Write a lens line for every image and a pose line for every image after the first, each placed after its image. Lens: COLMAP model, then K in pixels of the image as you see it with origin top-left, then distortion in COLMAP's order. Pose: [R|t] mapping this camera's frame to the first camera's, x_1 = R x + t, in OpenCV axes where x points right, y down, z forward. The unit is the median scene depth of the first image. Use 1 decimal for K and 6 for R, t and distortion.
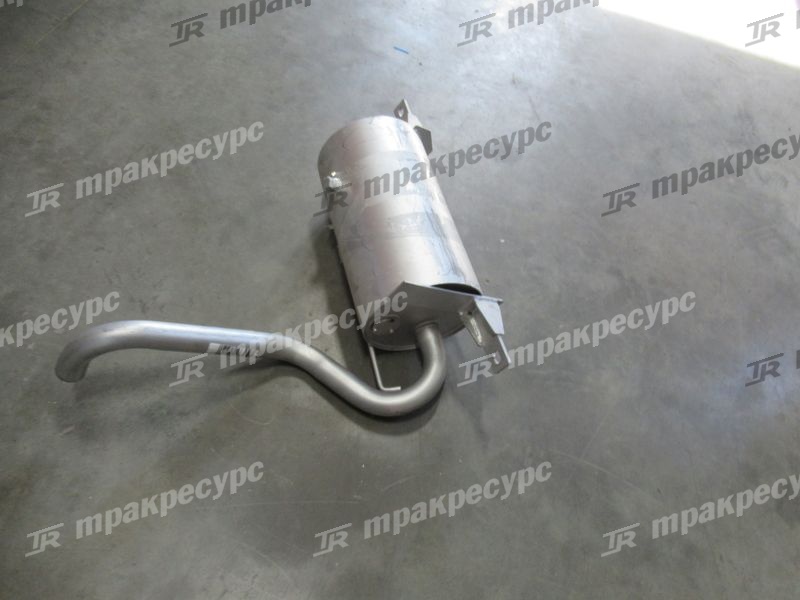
lens RADIAL K [[594.7, 0, 398.2], [0, 594.7, 300.1], [0, 0, 1]] dist [-0.021132, 0.013901]
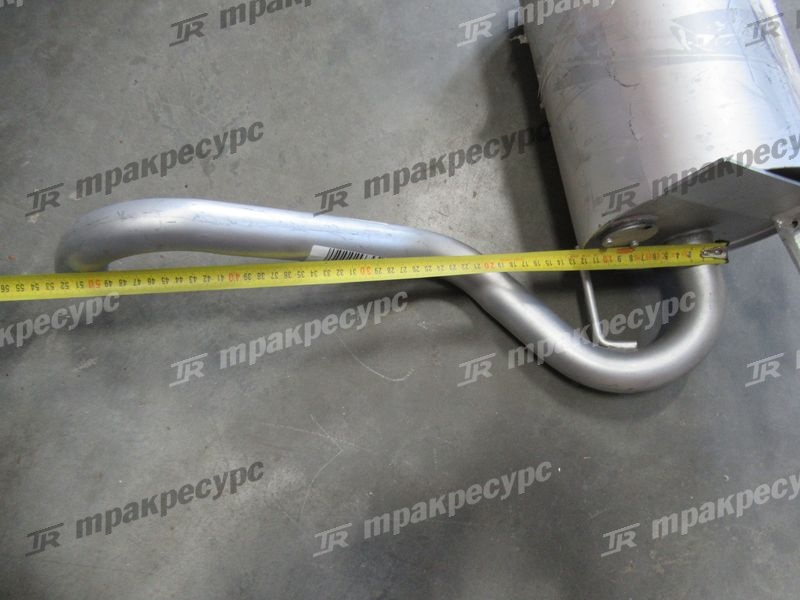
lens RADIAL K [[594.7, 0, 400.7], [0, 594.7, 297.3], [0, 0, 1]] dist [-0.021132, 0.013901]
pose [[0.987109, 0.098263, -0.126330, -0.146002], [-0.063544, 0.965076, 0.254148, -0.024757], [0.146892, -0.242844, 0.958879, 0.423808]]
